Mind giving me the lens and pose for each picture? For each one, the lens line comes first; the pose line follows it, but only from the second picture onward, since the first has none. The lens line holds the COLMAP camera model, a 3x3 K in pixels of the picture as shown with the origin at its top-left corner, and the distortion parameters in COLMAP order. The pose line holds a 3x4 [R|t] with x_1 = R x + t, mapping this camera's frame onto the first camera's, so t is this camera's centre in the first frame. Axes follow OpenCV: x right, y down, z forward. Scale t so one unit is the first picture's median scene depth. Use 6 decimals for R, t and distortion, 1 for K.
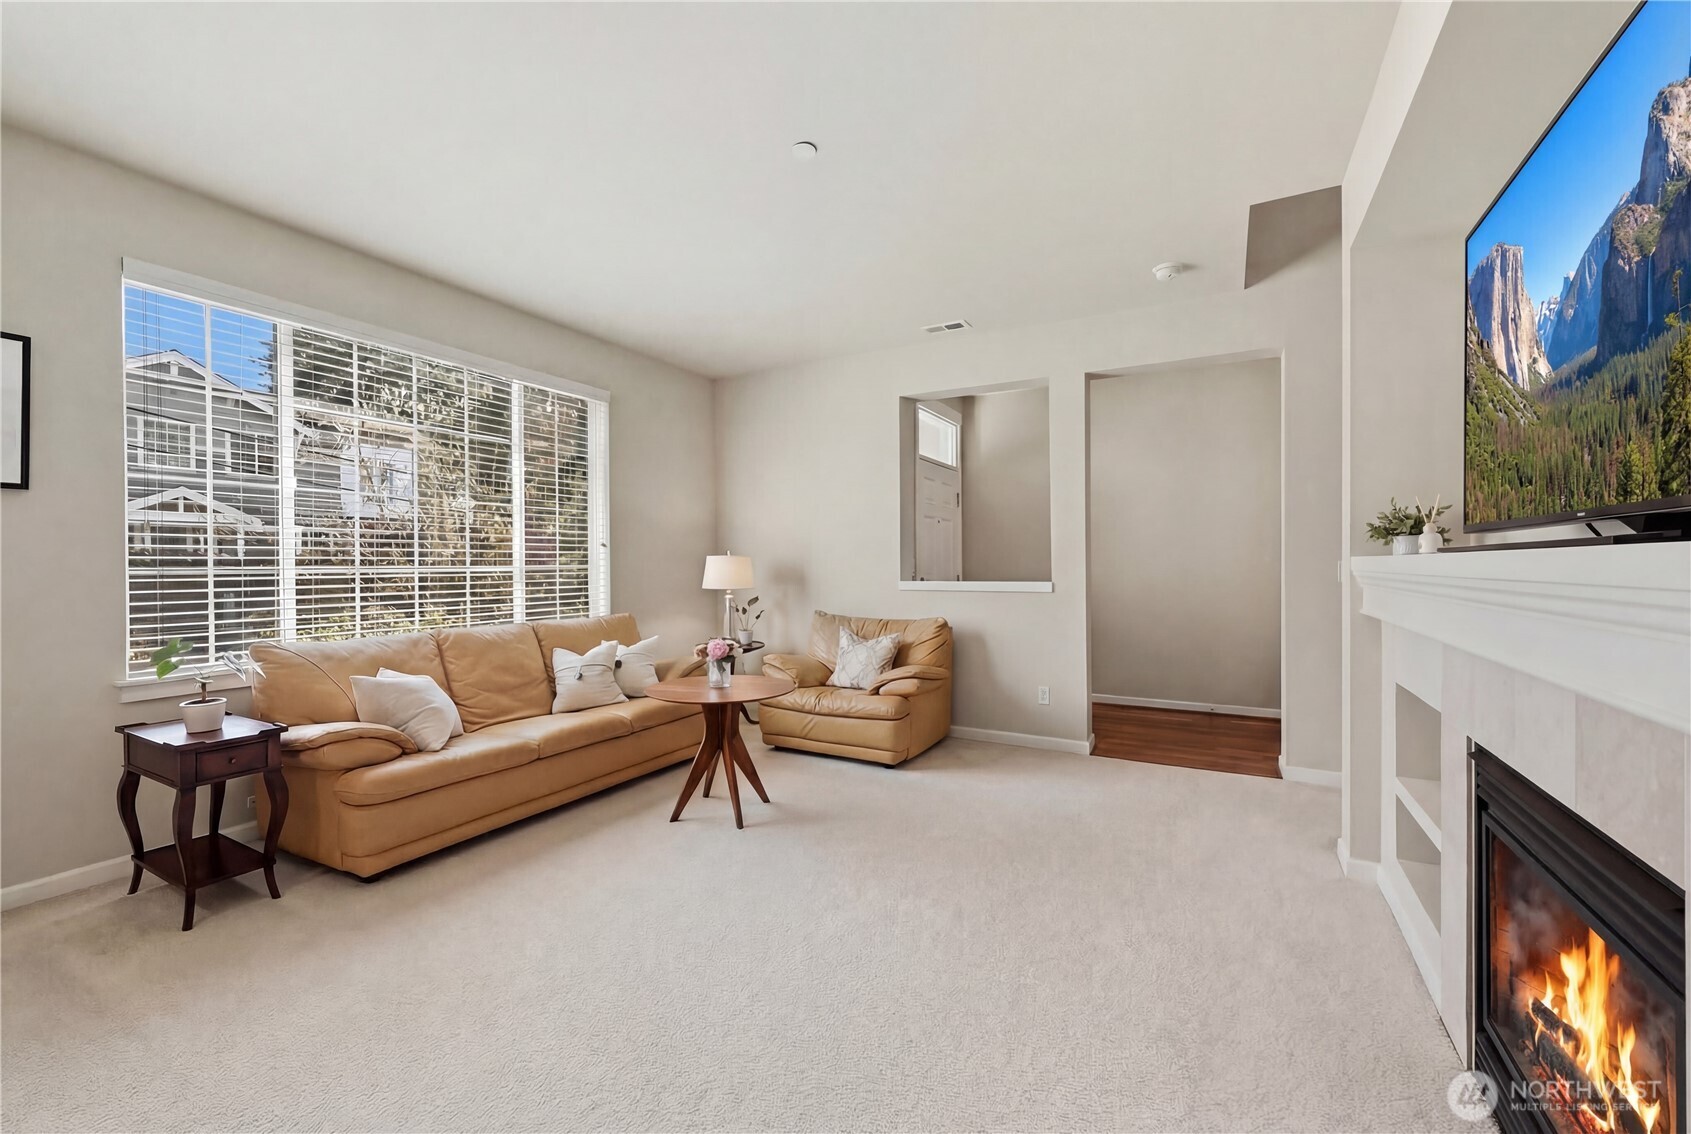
lens RADIAL K [[677.8, 0, 845.5], [0, 677.8, 567.0], [0, 0, 1]] dist [0.000012, -0.000085]
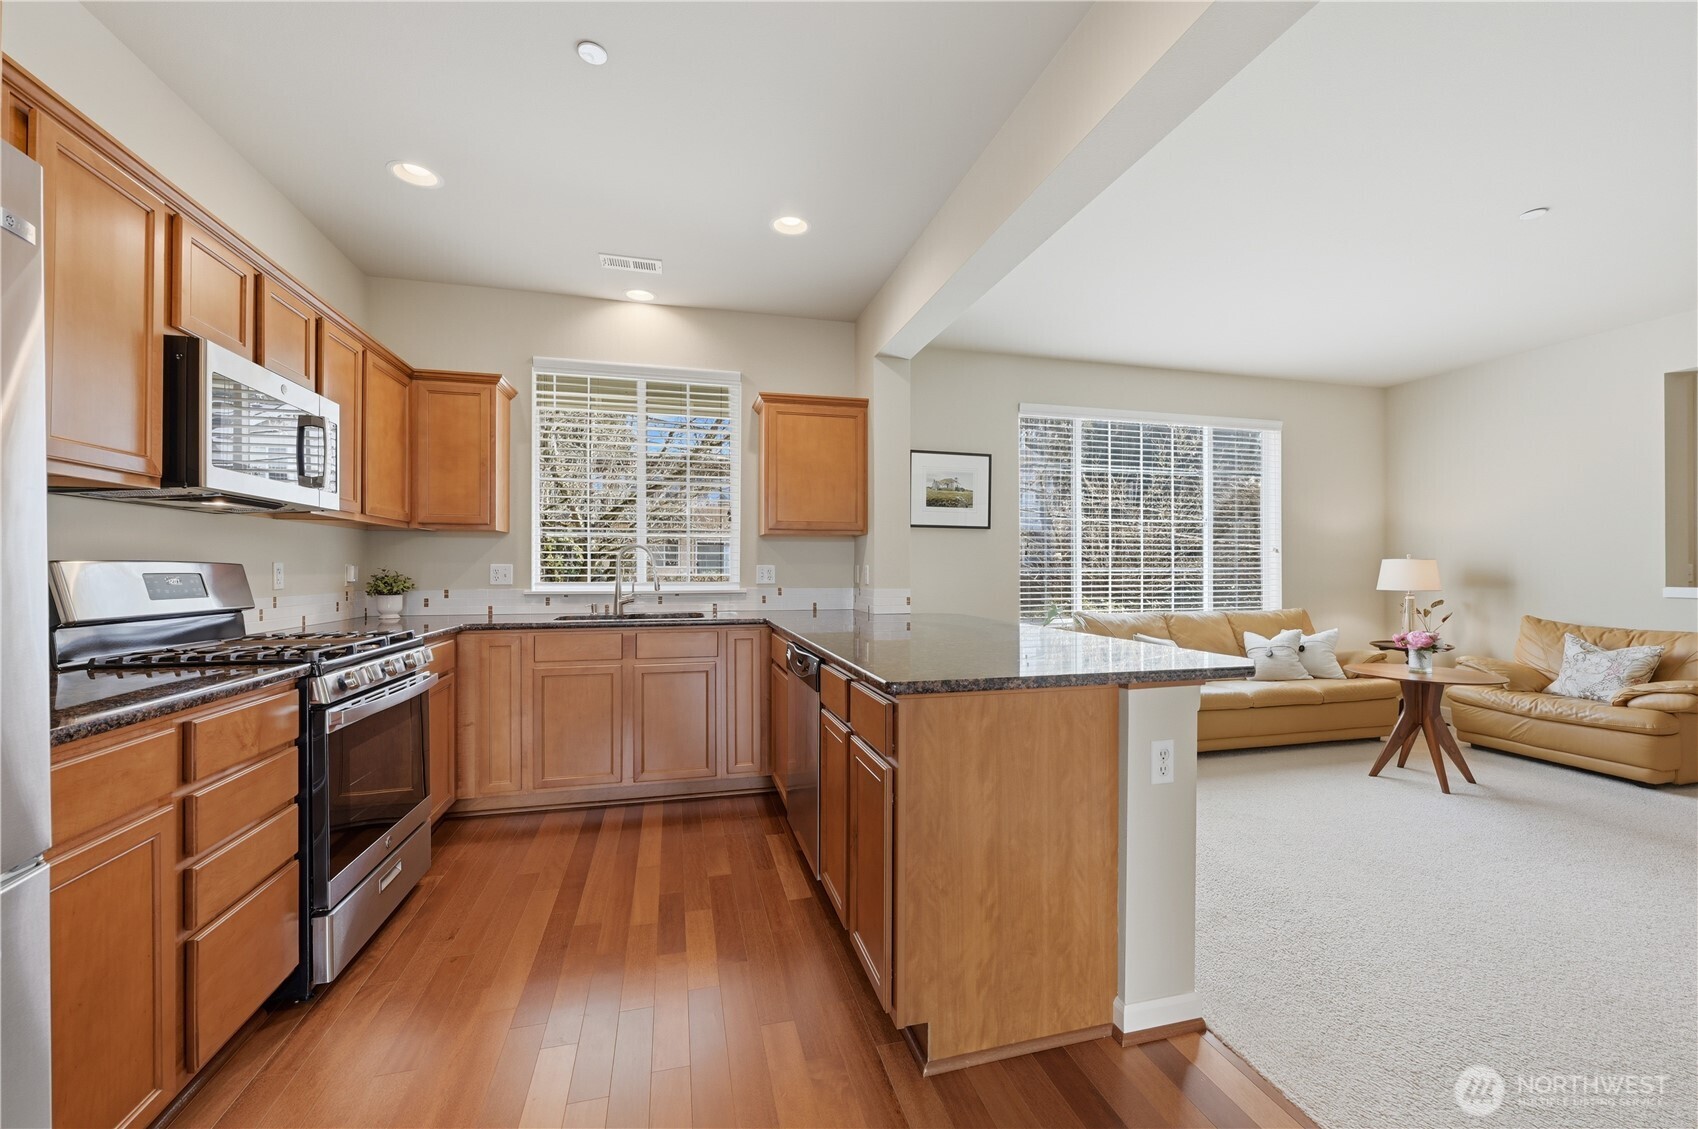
lens RADIAL K [[675.2, 0, 851.2], [0, 675.2, 567.8], [0, 0, 1]] dist [-0.000002, 0.000029]
pose [[0.691525, 0.003577, -0.722344, -0.019609], [-0.004524, 0.999990, 0.000621, 0.000979], [0.722338, 0.002838, 0.691534, -0.417834]]
